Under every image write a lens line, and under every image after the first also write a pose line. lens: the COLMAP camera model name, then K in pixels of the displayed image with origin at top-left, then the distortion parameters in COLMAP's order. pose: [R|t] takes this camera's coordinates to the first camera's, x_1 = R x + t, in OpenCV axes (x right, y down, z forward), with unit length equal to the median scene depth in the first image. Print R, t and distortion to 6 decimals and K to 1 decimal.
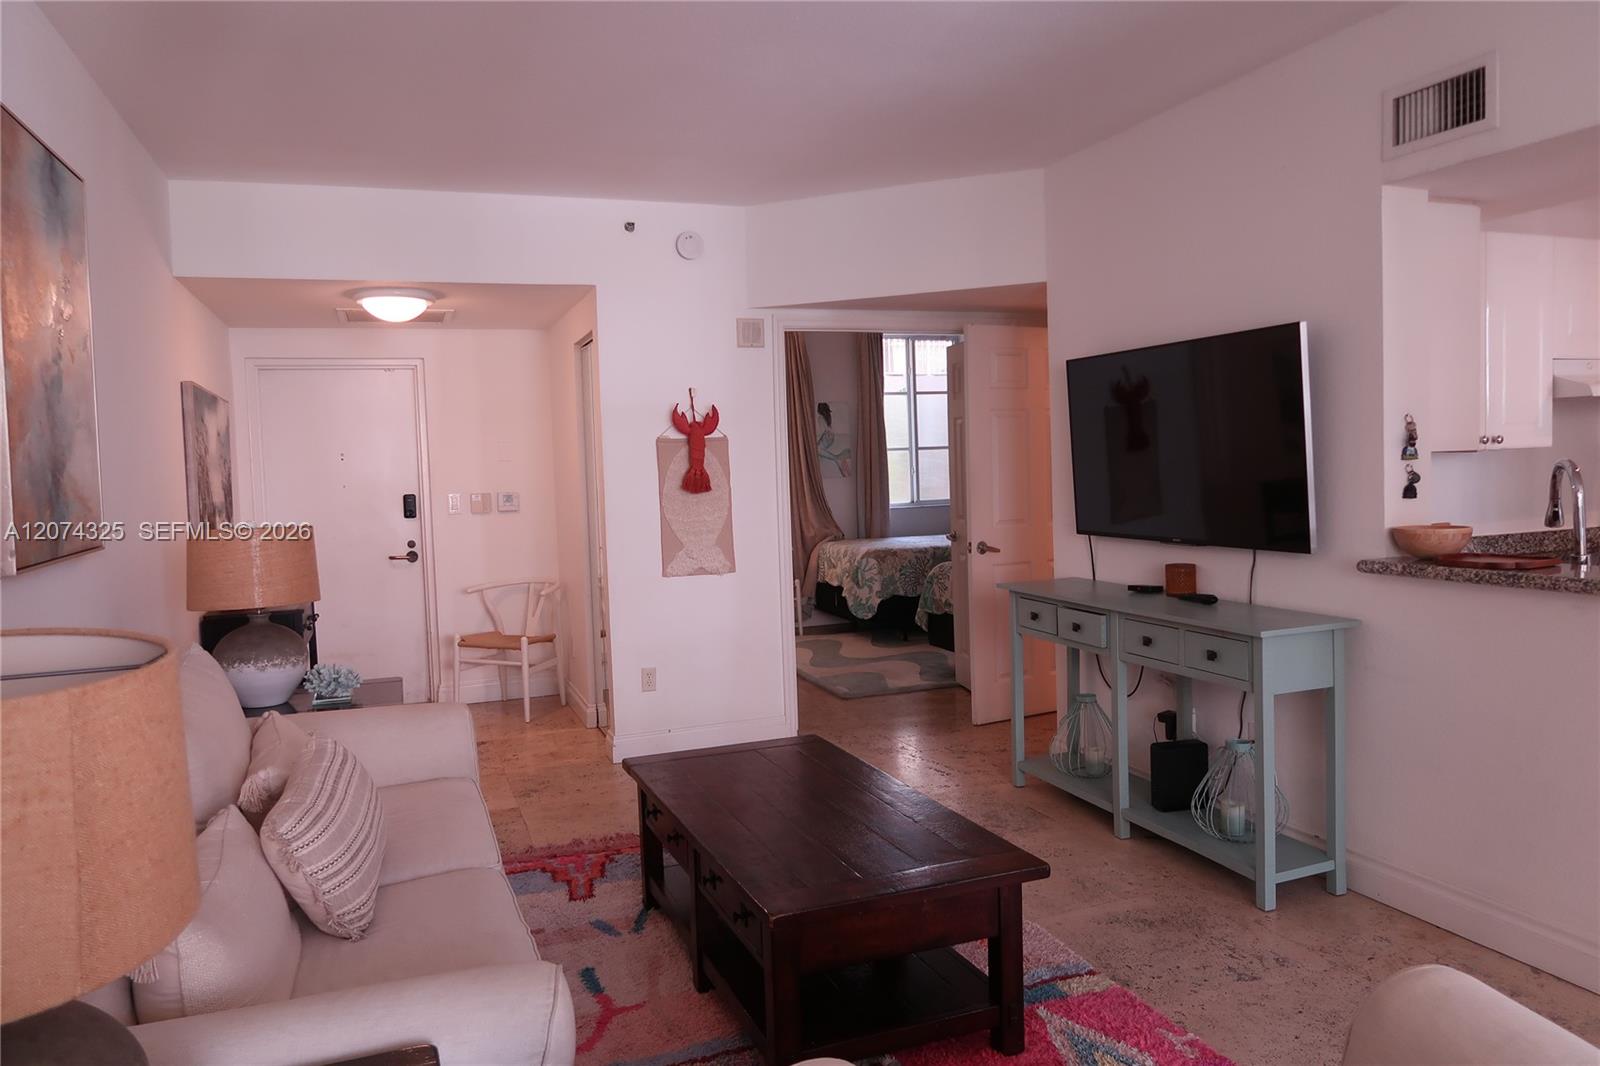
lens RADIAL K [[1112.0, 0, 798.5], [0, 1112.0, 528.3], [0, 0, 1]] dist [-0.011069, -0.005194]
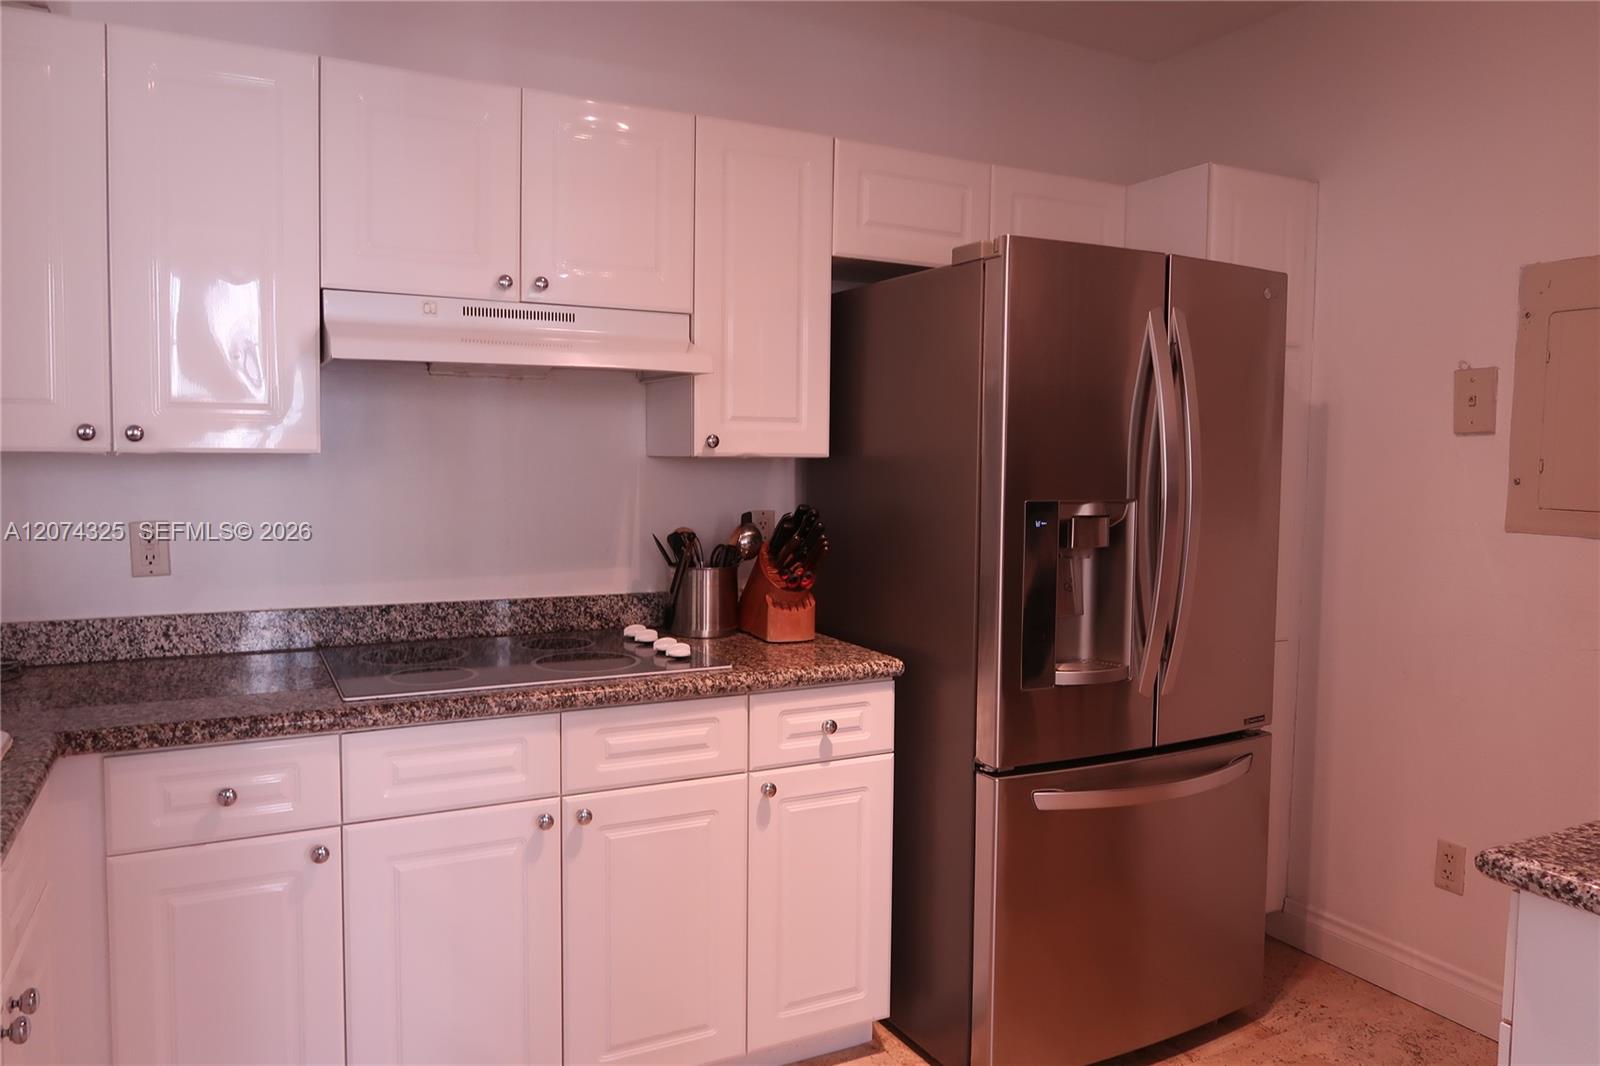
lens RADIAL K [[1112.0, 0, 796.7], [0, 1112.0, 520.5], [0, 0, 1]] dist [-0.011069, -0.005194]
pose [[0.995218, 0.037952, 0.090005, 0.662759], [-0.037804, 0.999280, -0.003352, -0.035927], [-0.090067, -0.000067, 0.995936, 0.353772]]
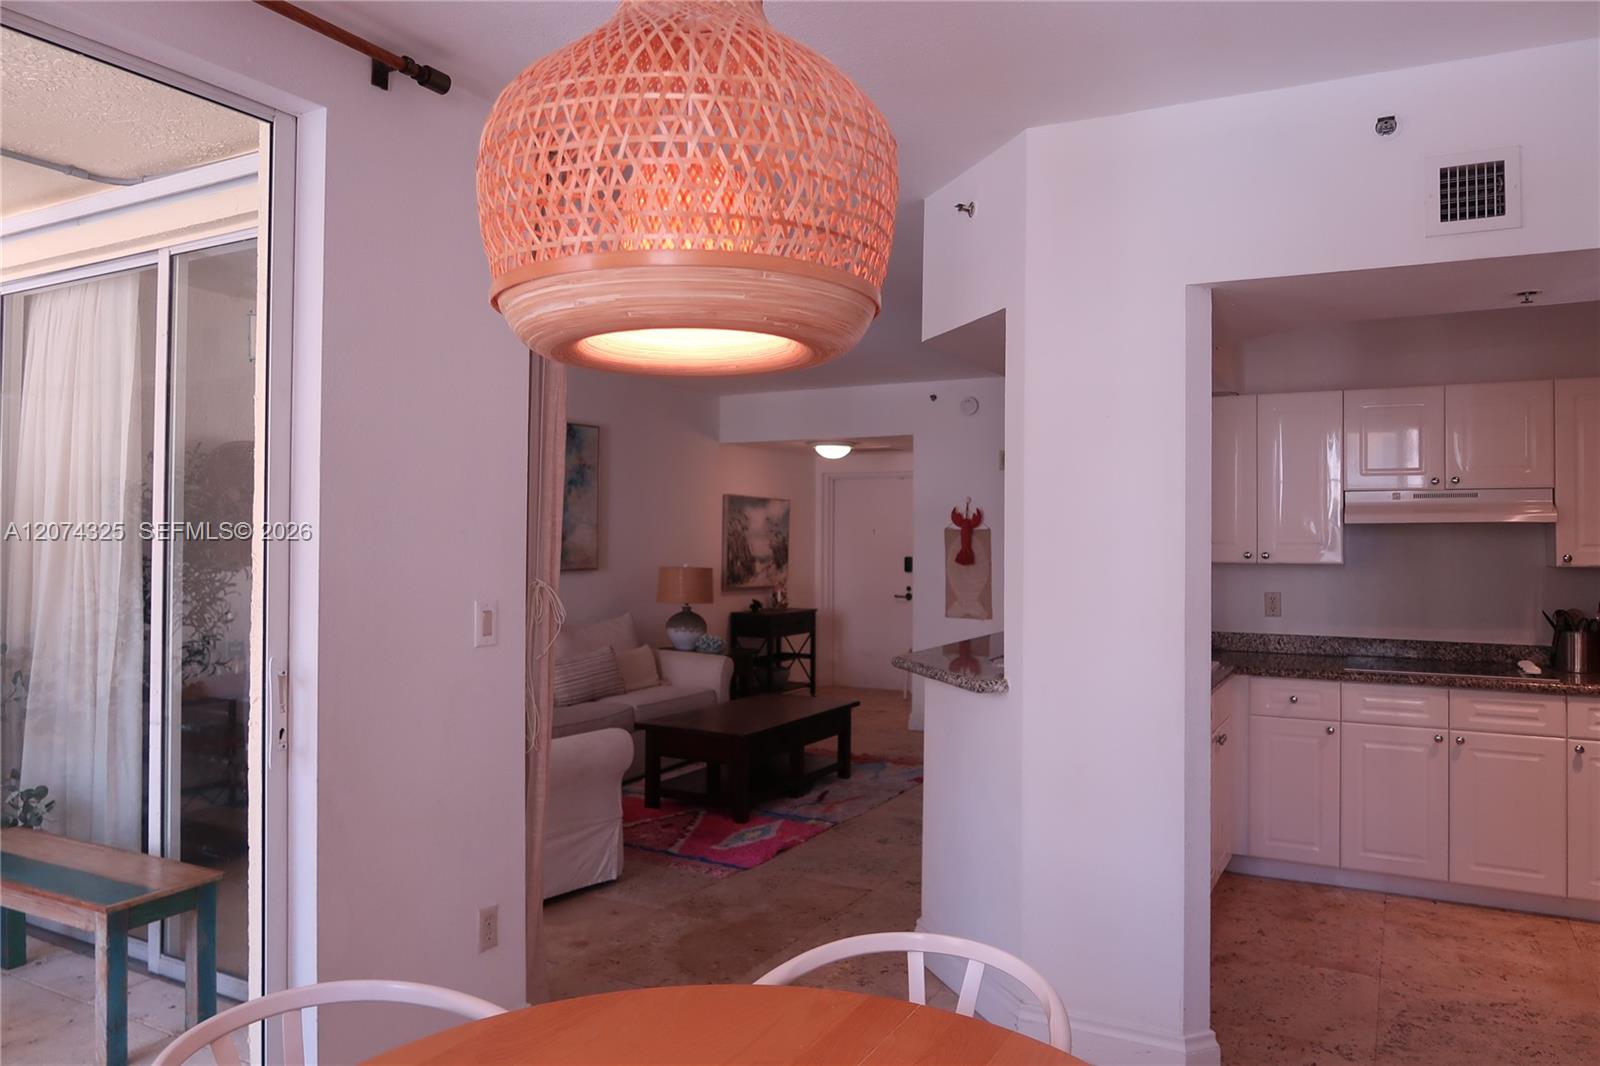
lens RADIAL K [[1112.0, 0, 797.8], [0, 1112.0, 526.2], [0, 0, 1]] dist [-0.011069, -0.005194]
pose [[0.638156, 0.028453, -0.769381, 0.947158], [-0.072348, 0.997111, -0.023134, -0.032515], [0.766500, 0.070426, 0.638371, -0.168155]]
